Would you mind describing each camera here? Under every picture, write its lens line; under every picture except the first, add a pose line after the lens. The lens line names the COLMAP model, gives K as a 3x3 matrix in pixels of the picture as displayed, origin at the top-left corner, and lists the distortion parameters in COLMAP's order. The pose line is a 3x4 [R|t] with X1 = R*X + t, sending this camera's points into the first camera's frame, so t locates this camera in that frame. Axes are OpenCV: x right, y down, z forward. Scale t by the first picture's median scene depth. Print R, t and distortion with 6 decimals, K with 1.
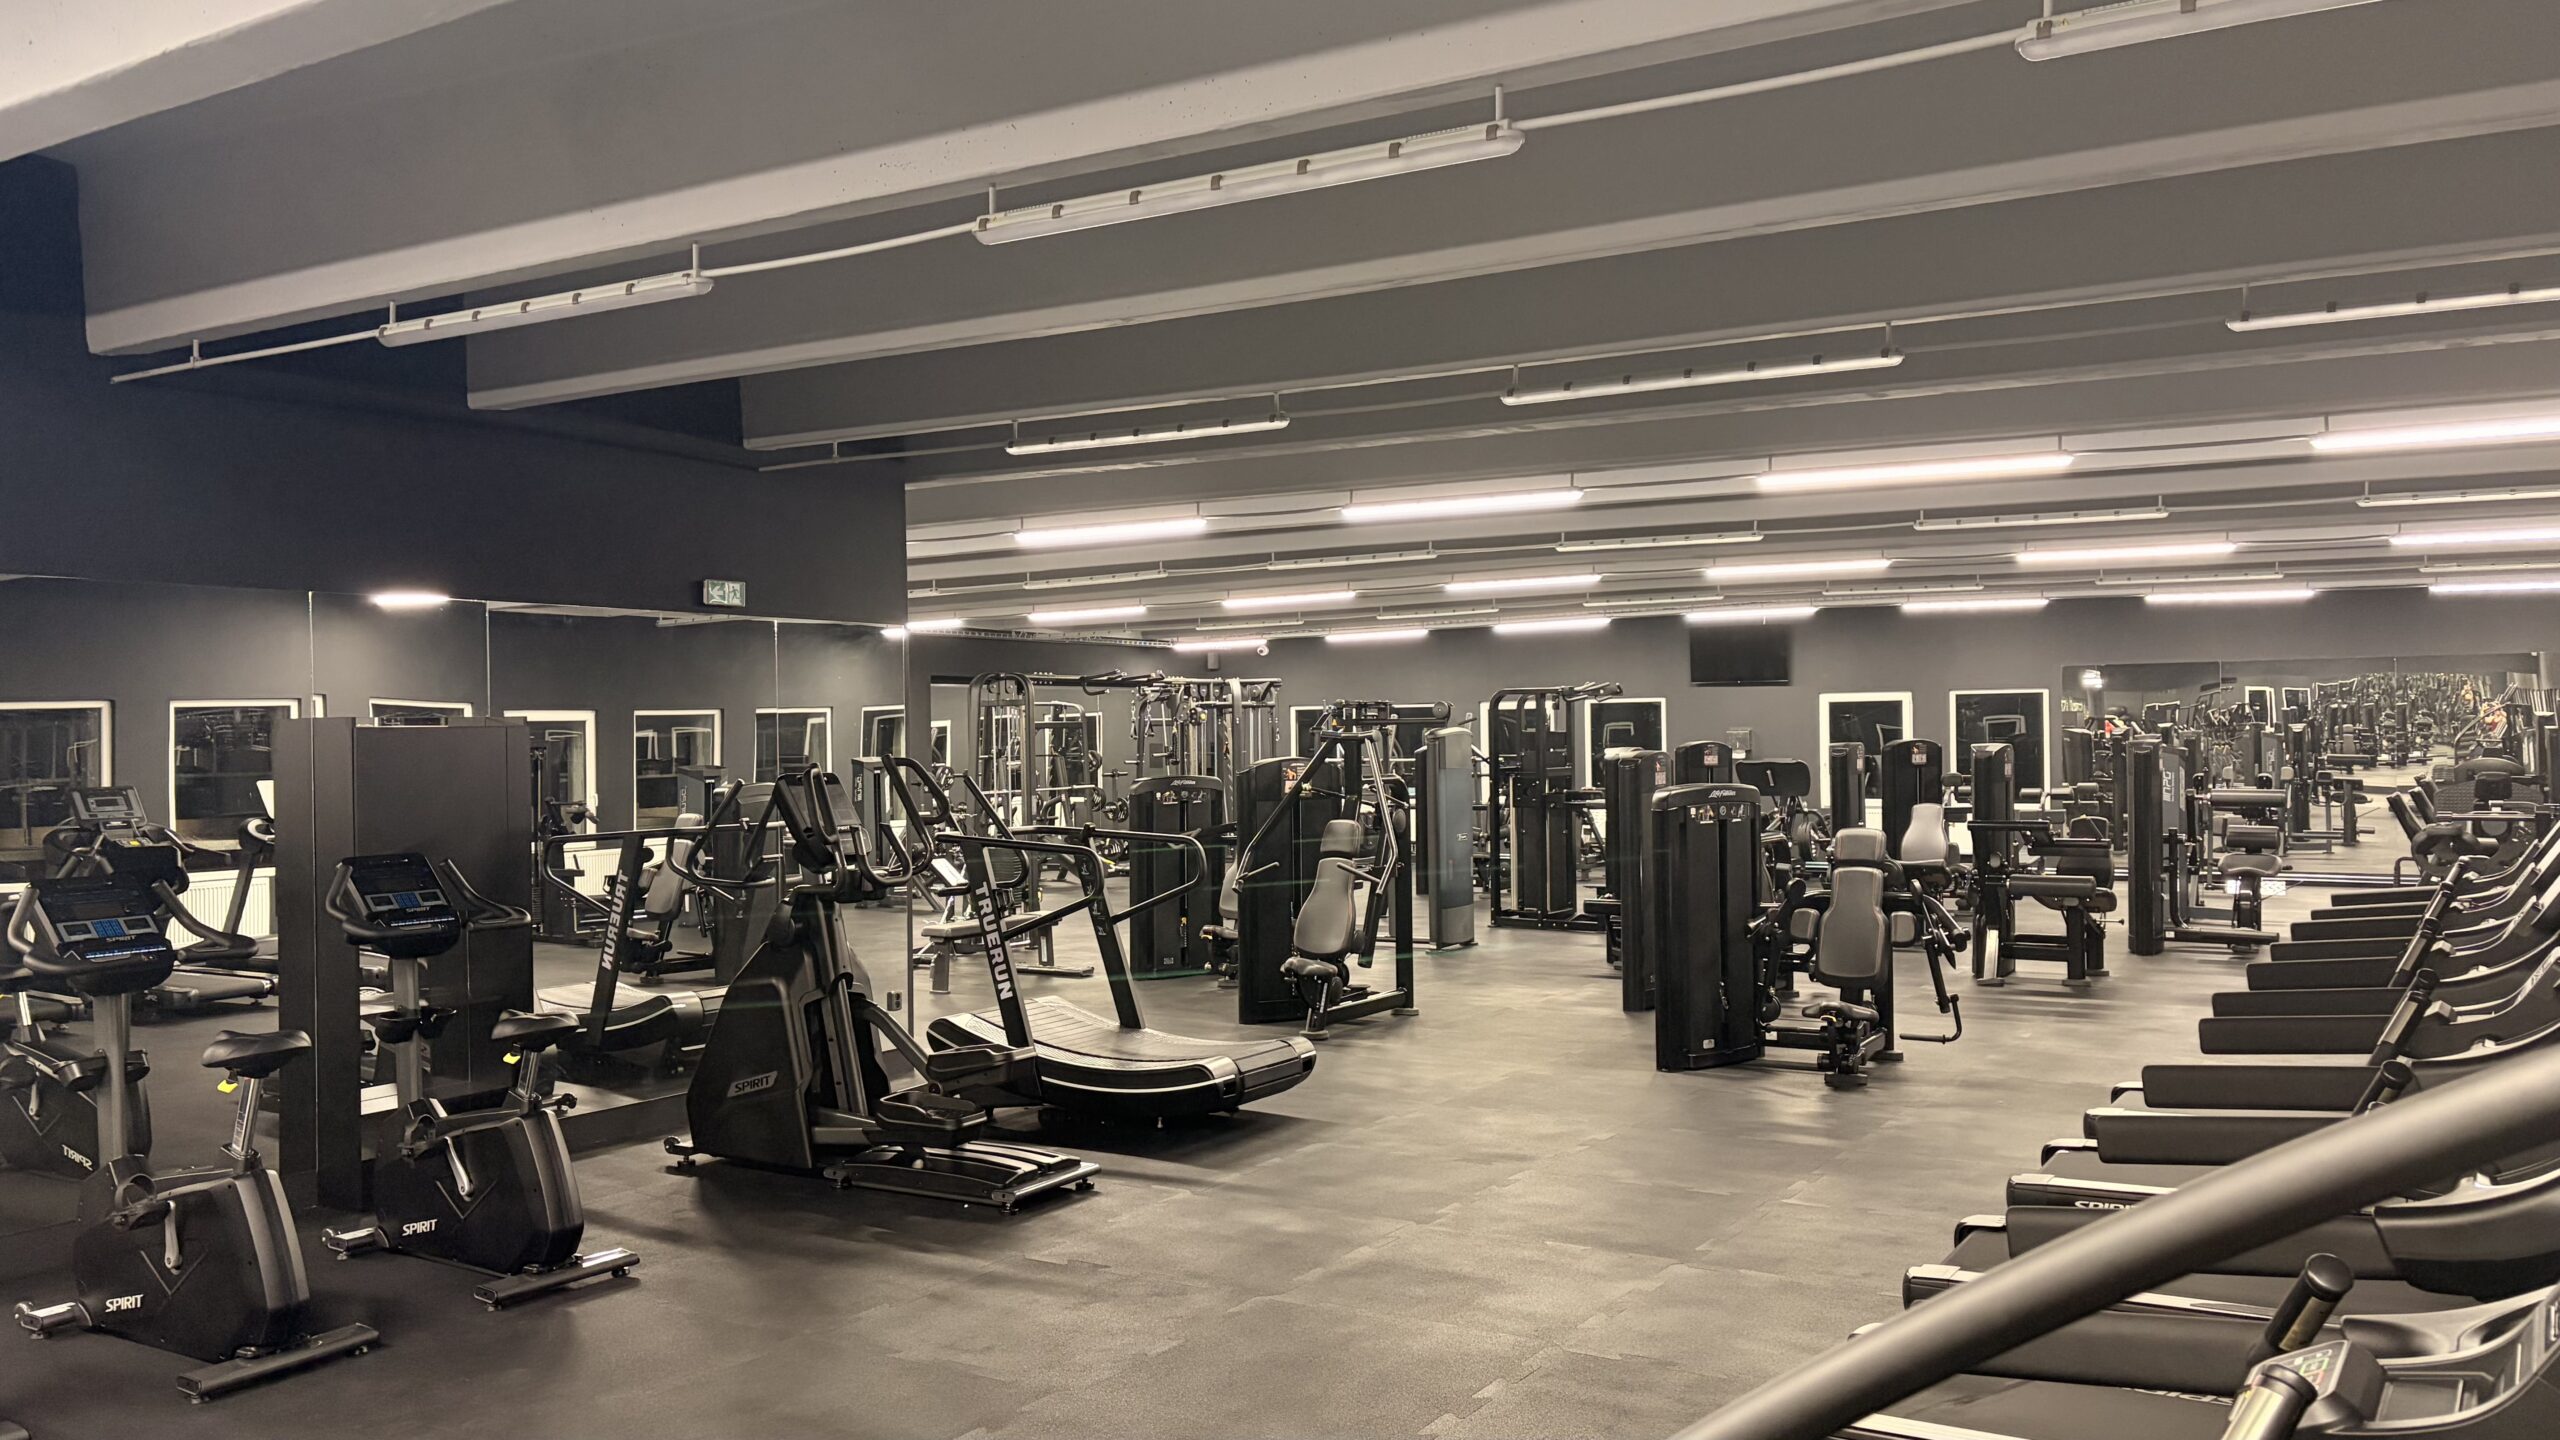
lens RADIAL K [[1887.5, 0, 1269.5], [0, 1887.5, 733.8], [0, 0, 1]] dist [0.061395, -0.069443]
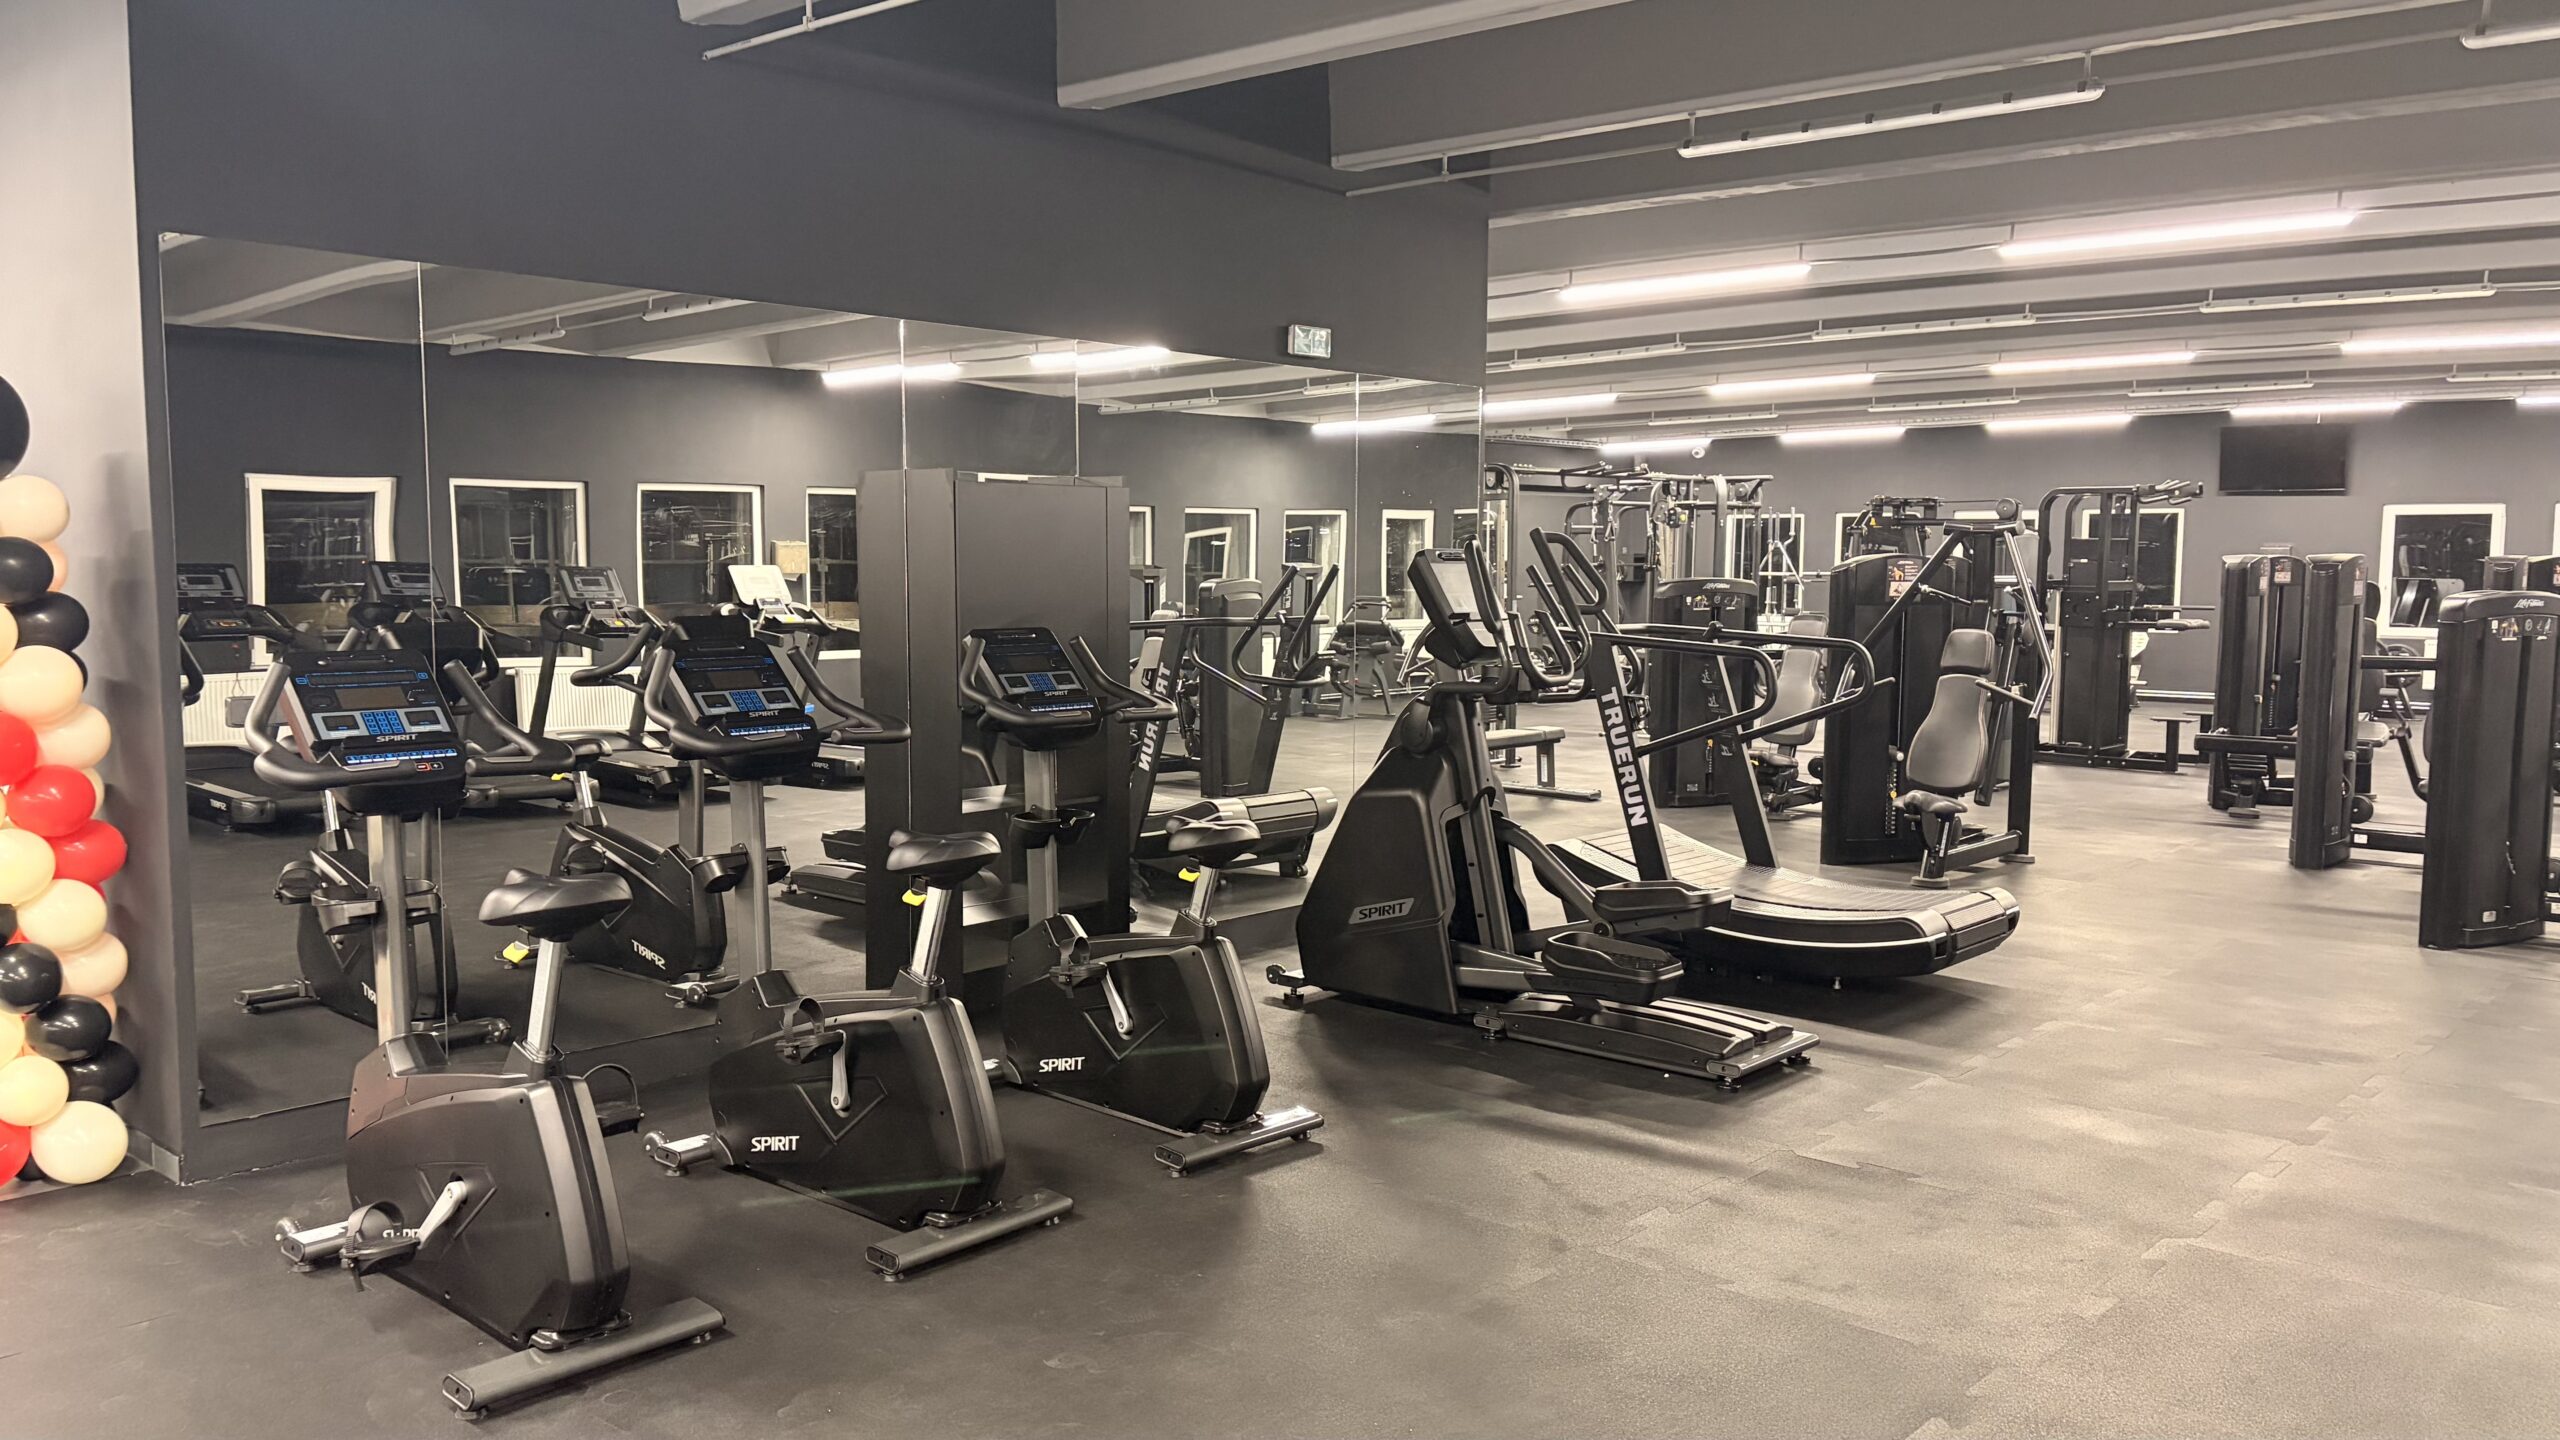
lens RADIAL K [[1922.3, 0, 1292.9], [0, 1922.3, 713.5], [0, 0, 1]] dist [0.068275, -0.086692]
pose [[0.986291, 0.032081, -0.161866, -0.176608], [-0.018394, 0.996181, 0.085355, 0.022914], [0.163986, -0.081208, 0.983114, 0.155368]]
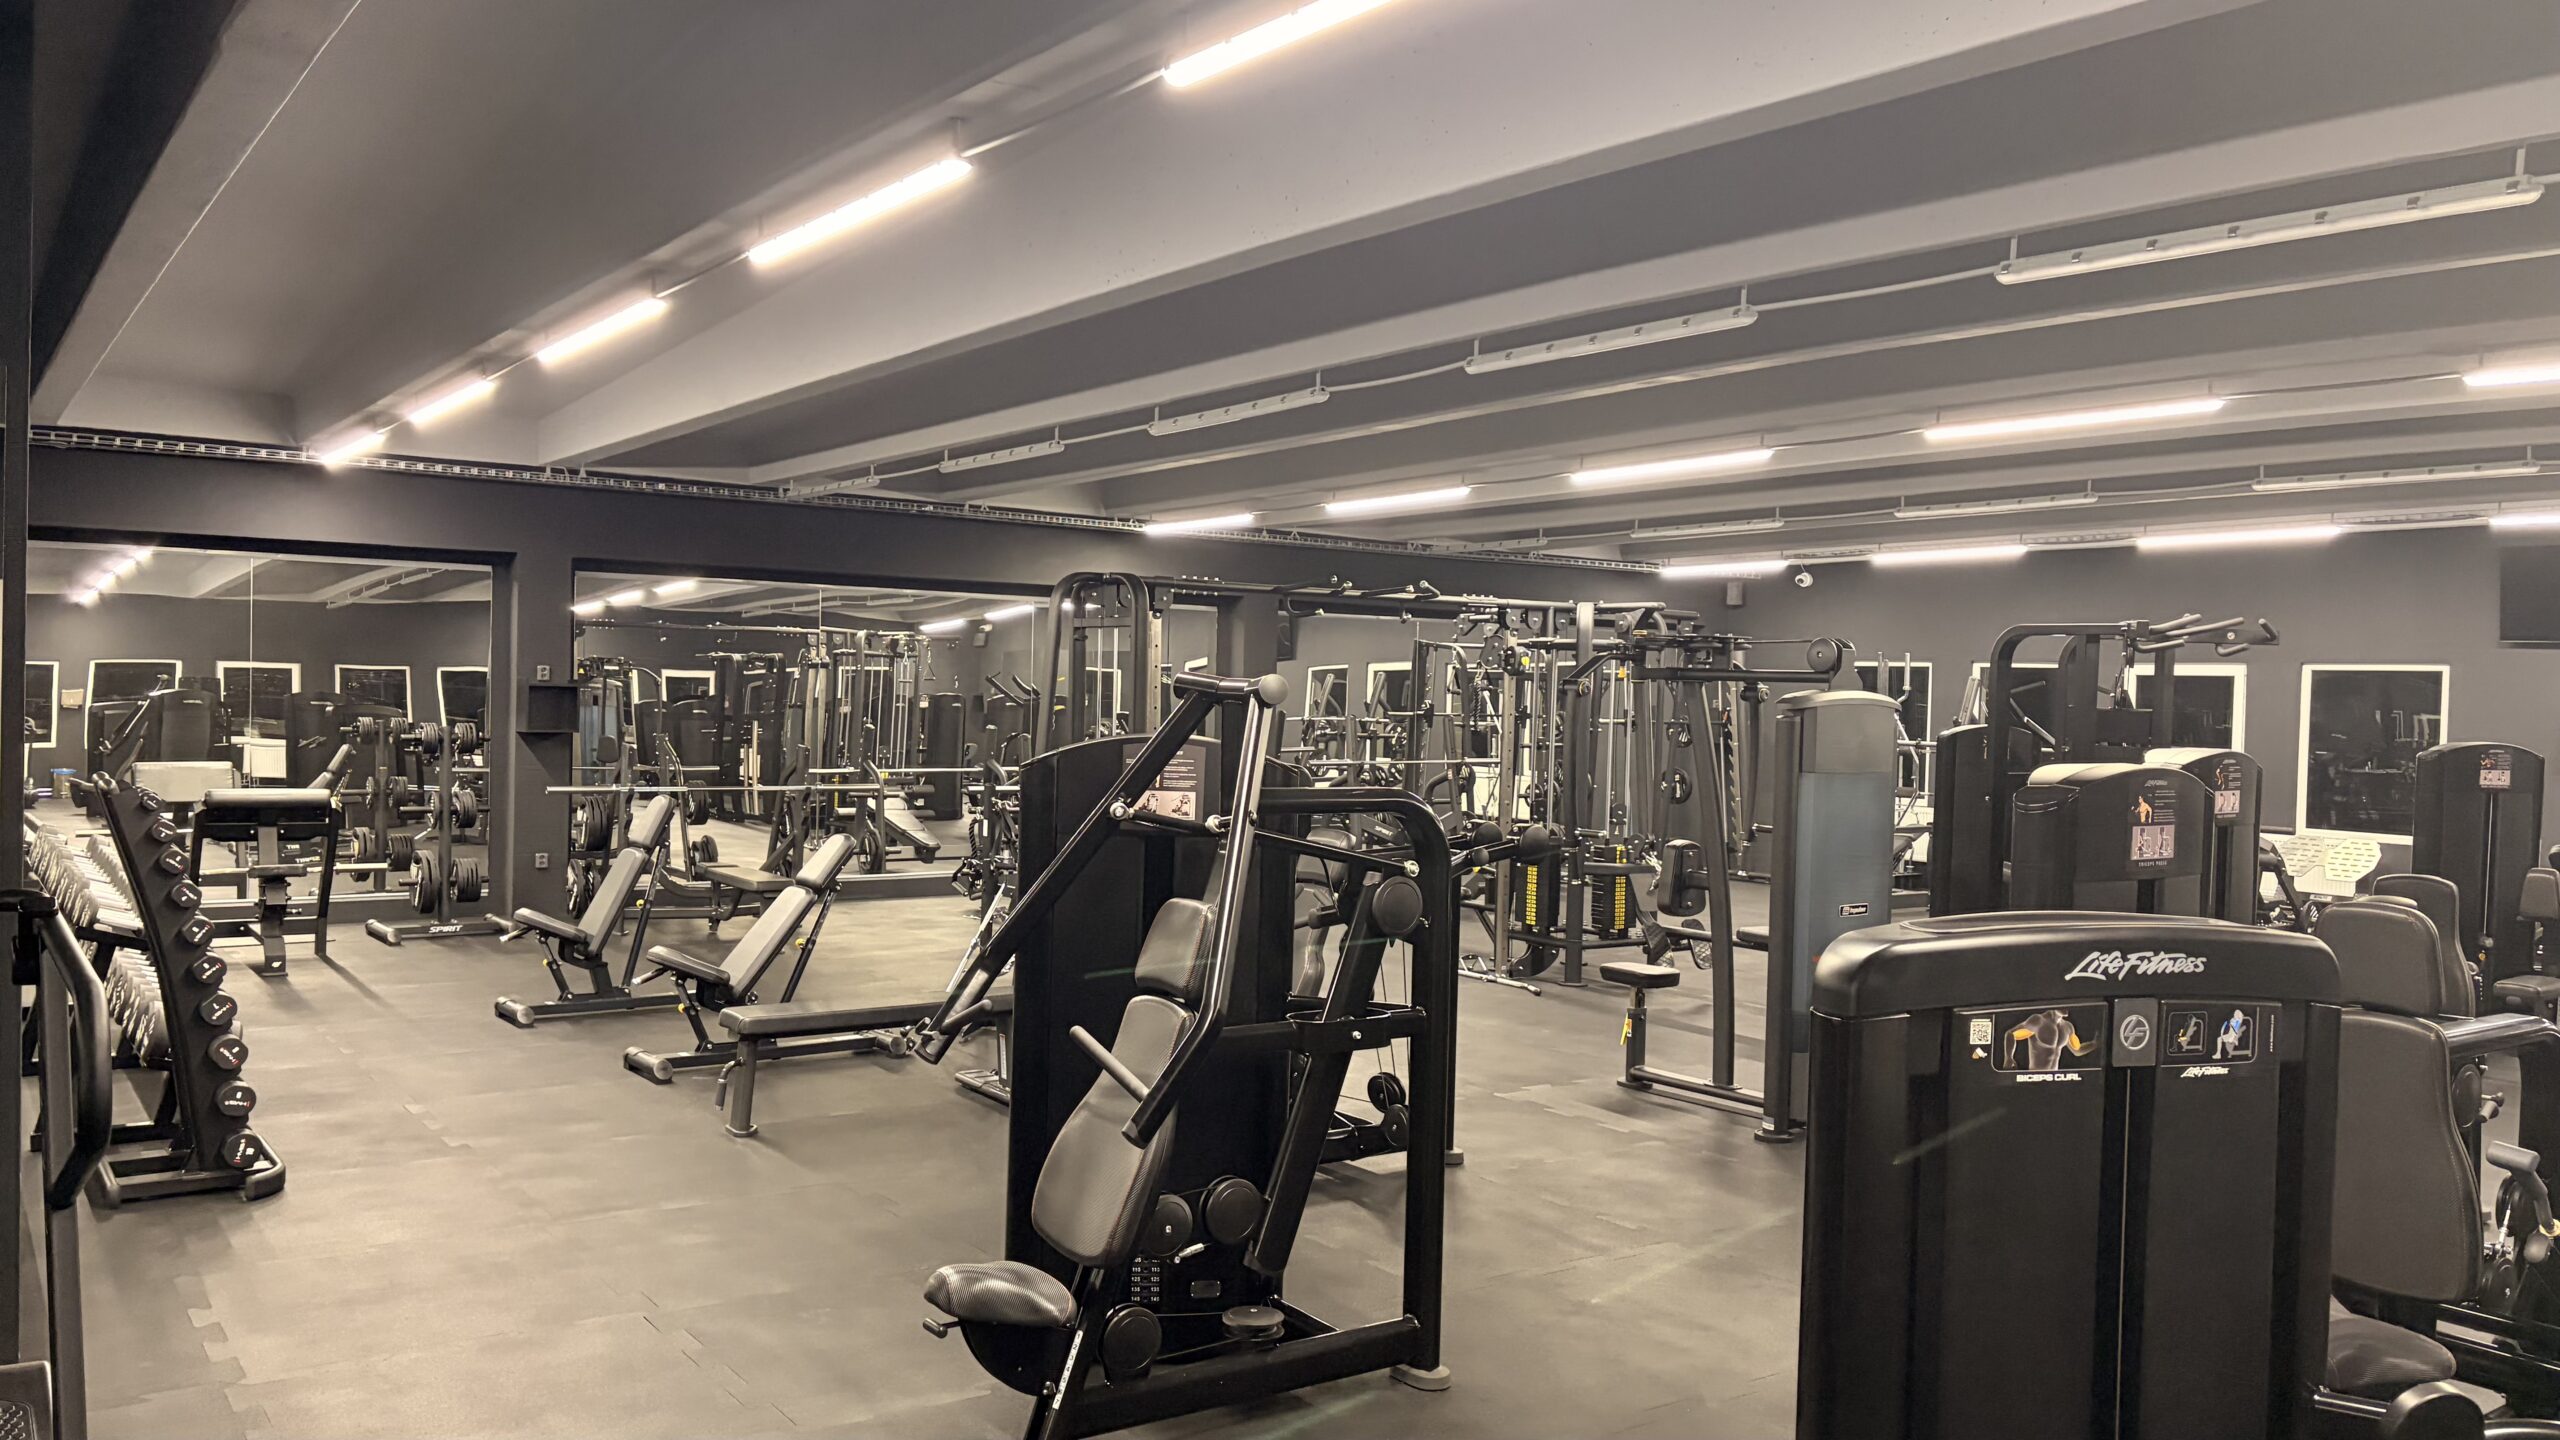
lens RADIAL K [[1887.5, 0, 1269.5], [0, 1887.5, 733.8], [0, 0, 1]] dist [0.061395, -0.069443]
pose [[0.926500, 0.044767, -0.373623, 0.298088], [-0.036402, 0.998904, 0.029420, 0.000116], [0.374530, -0.013657, 0.927114, 0.970820]]
